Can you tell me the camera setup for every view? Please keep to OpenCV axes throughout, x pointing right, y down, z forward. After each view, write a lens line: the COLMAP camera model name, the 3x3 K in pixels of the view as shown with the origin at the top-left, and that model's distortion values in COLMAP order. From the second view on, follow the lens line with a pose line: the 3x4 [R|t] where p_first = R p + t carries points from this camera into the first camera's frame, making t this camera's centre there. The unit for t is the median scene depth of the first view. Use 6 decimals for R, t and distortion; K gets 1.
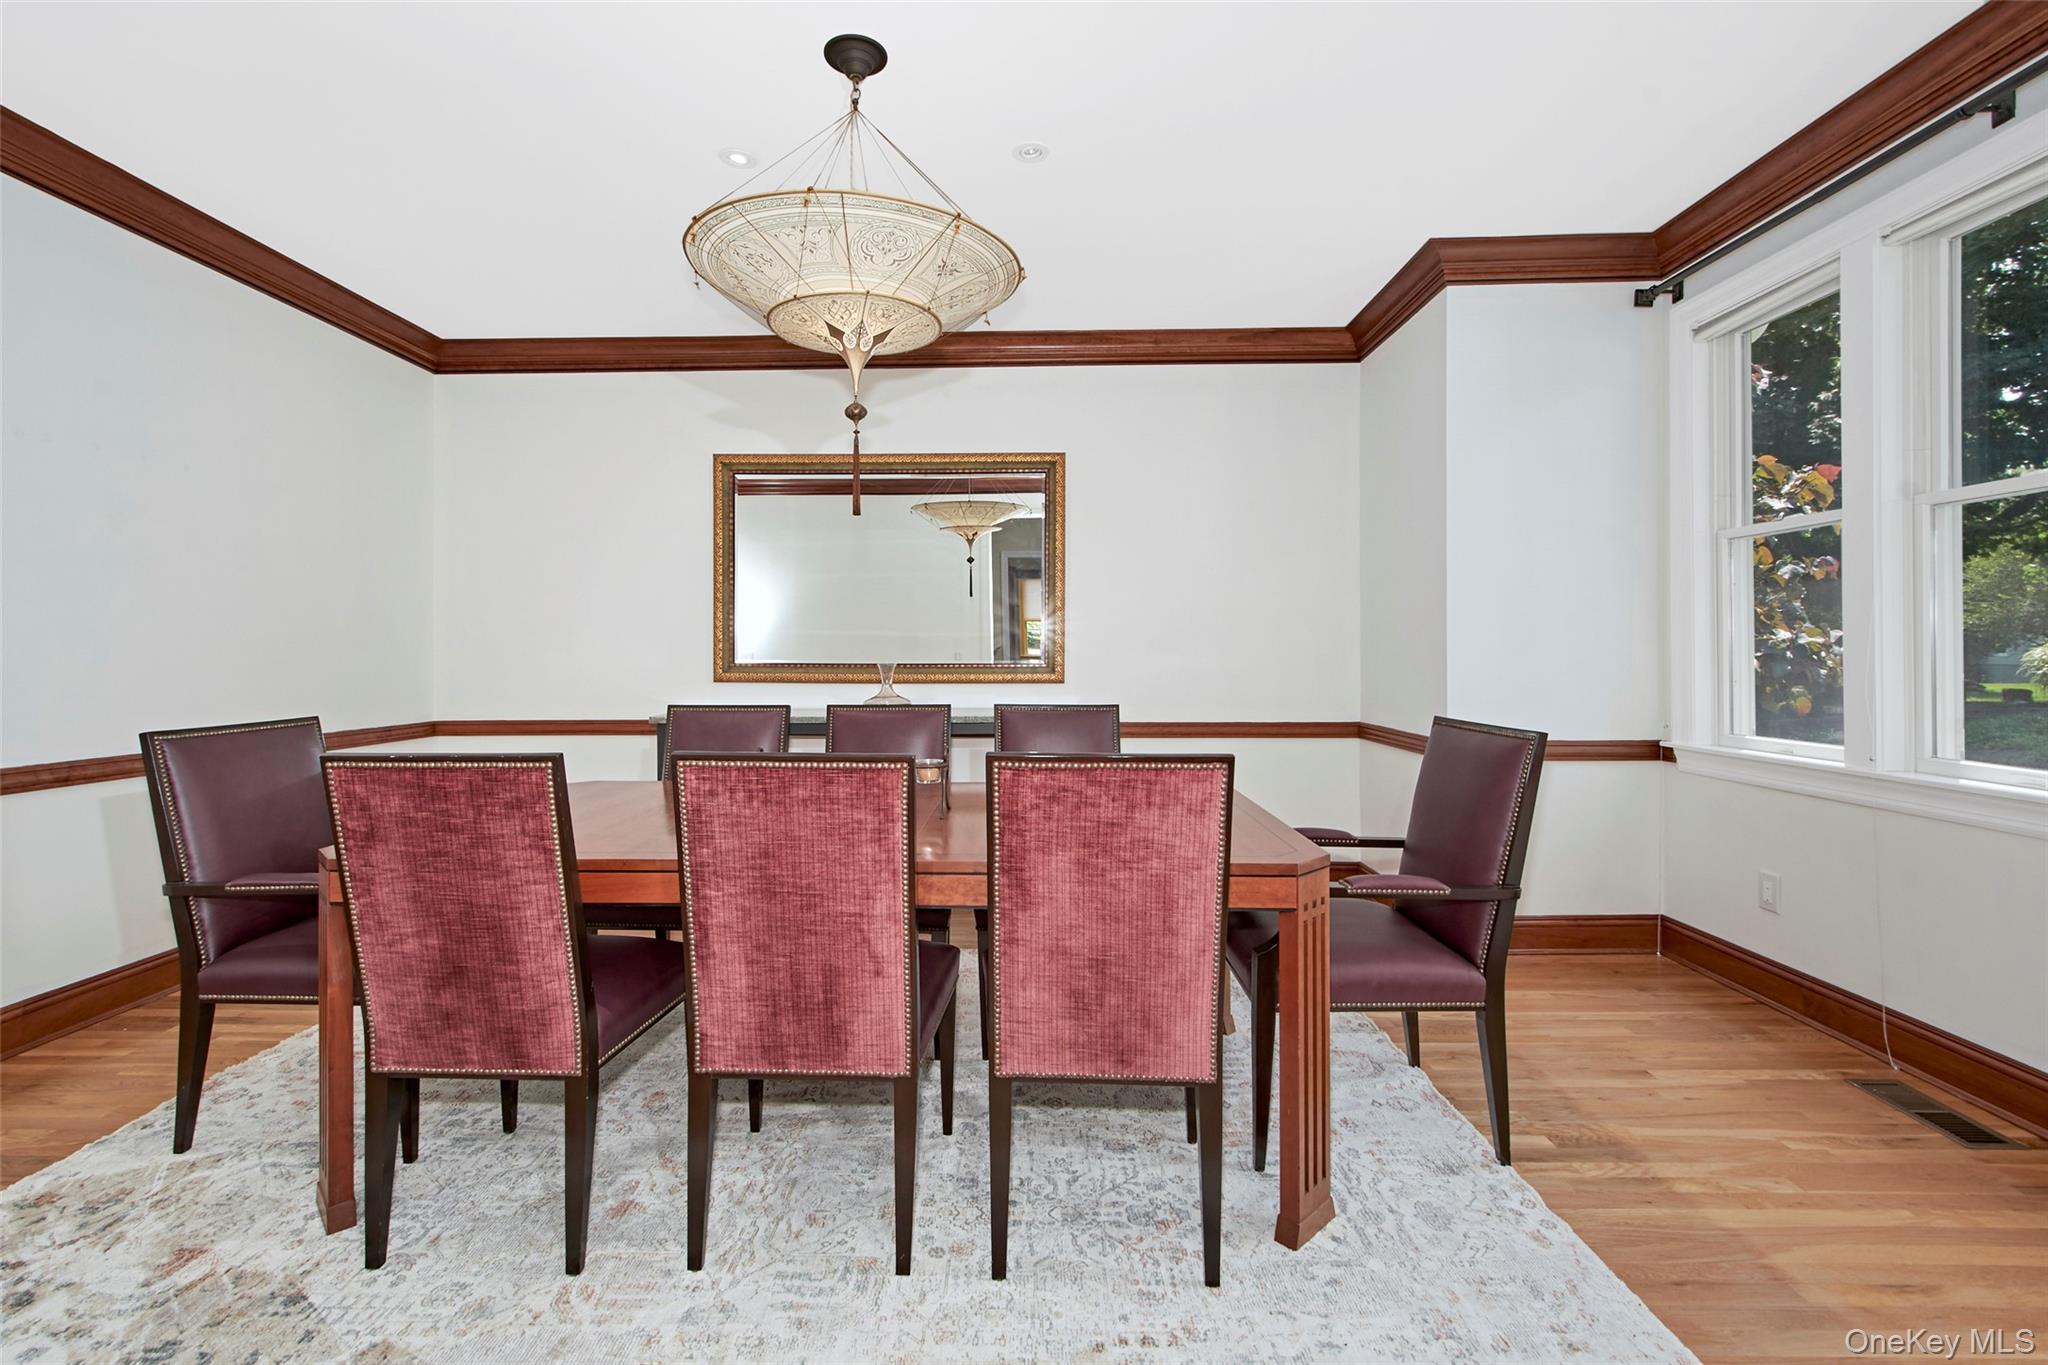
lens RADIAL K [[939.0, 0, 1005.6], [0, 939.0, 652.5], [0, 0, 1]] dist [-0.003216, -0.003176]
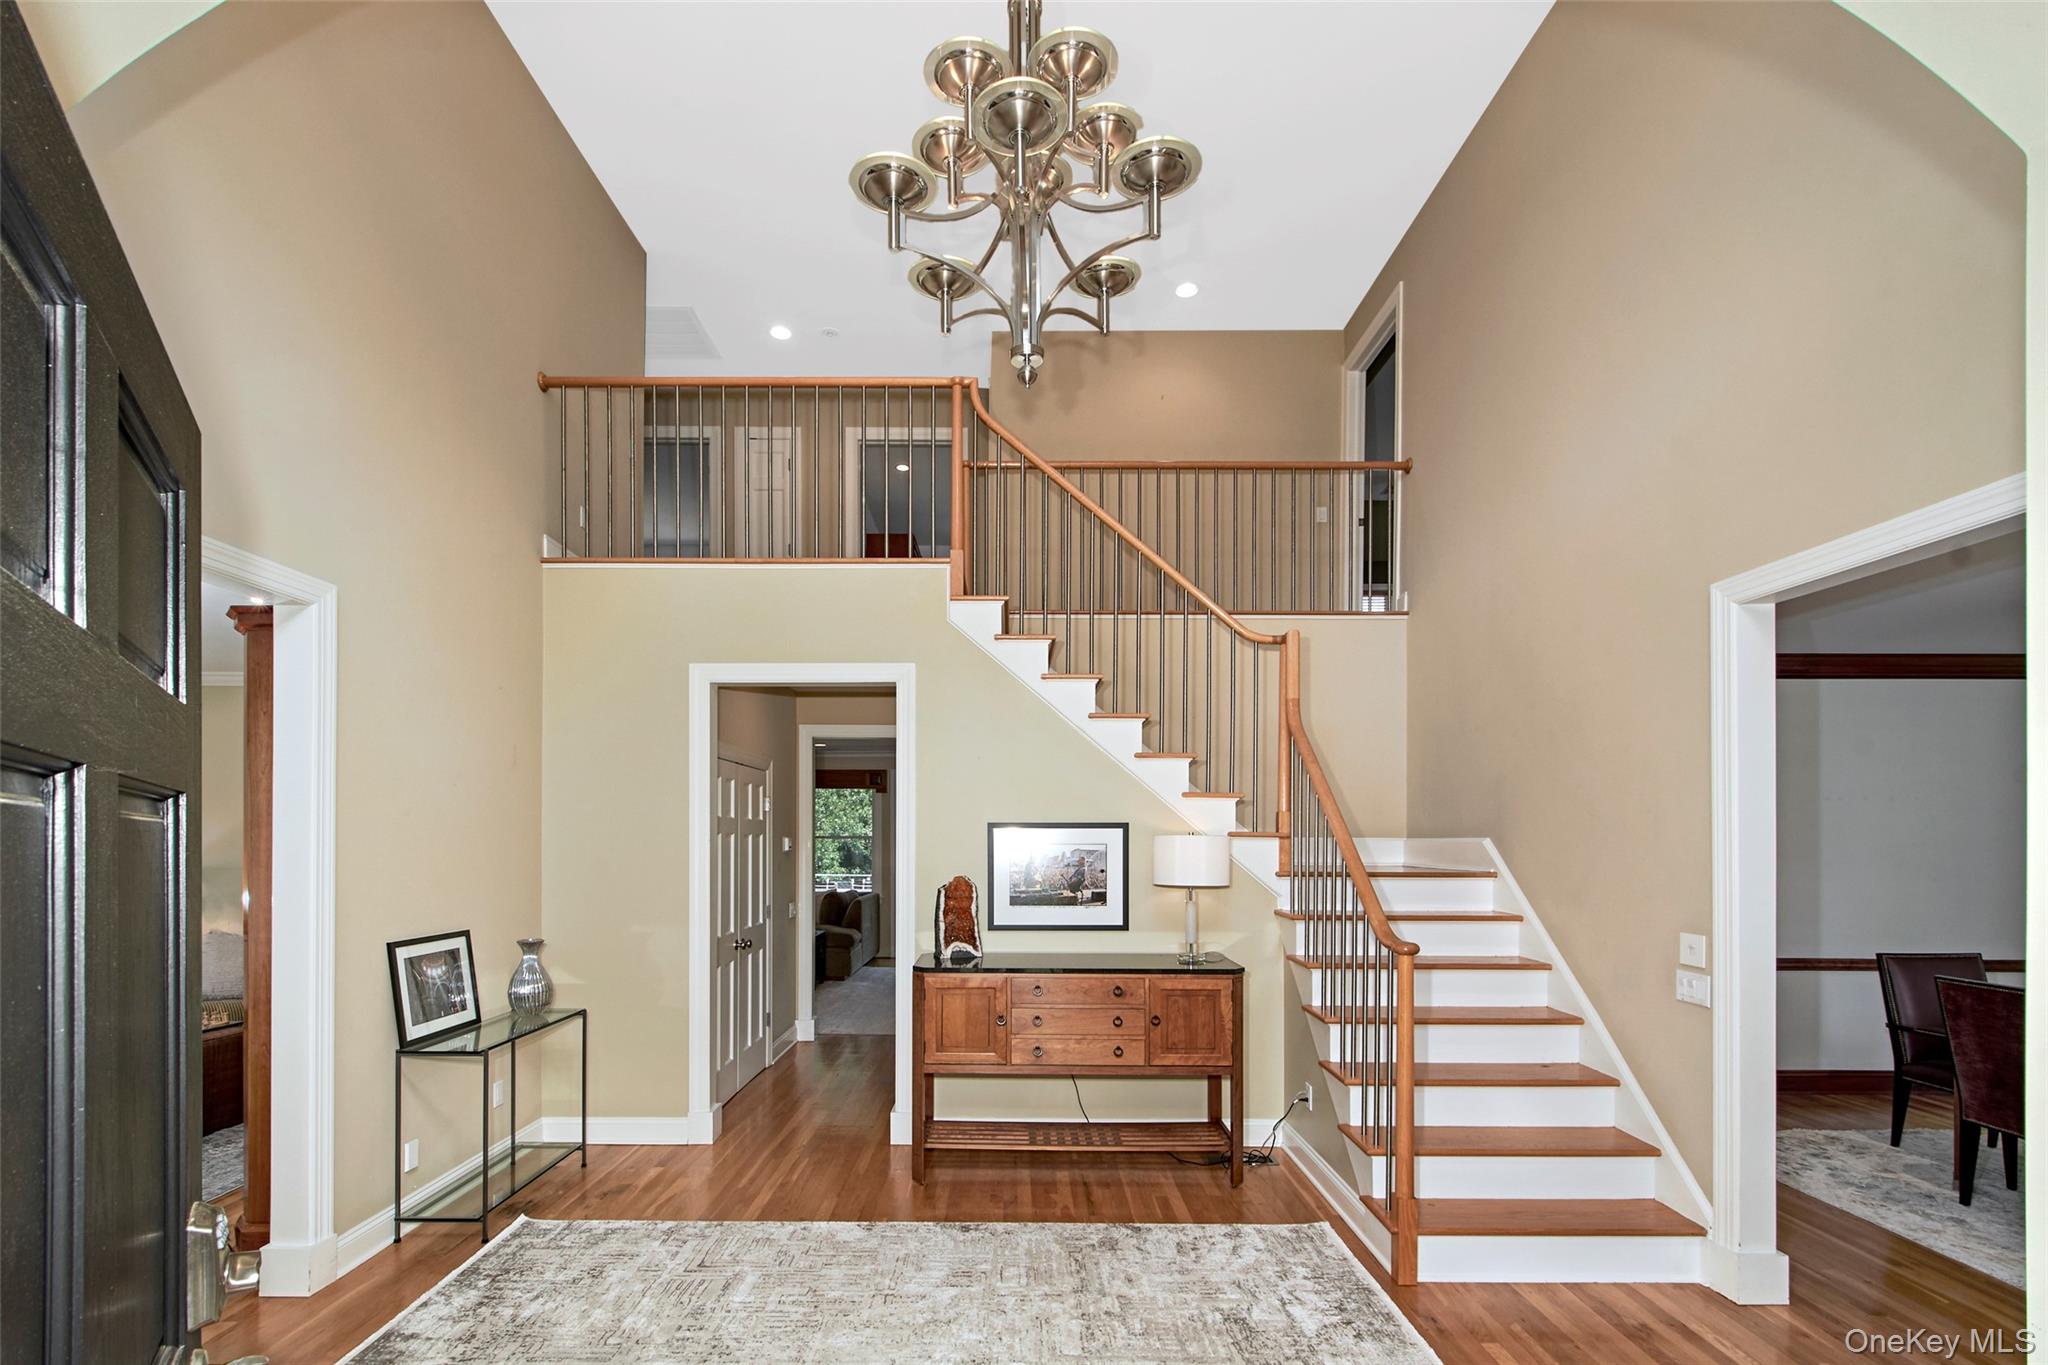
lens RADIAL K [[939.0, 0, 995.2], [0, 939.0, 827.7], [0, 0, 1]] dist [-0.003216, -0.003176]
pose [[0.014817, -0.004909, -0.999878, 1.321552], [0.007096, 0.999963, -0.004804, -0.223985], [0.999865, -0.007024, 0.014852, -1.173982]]
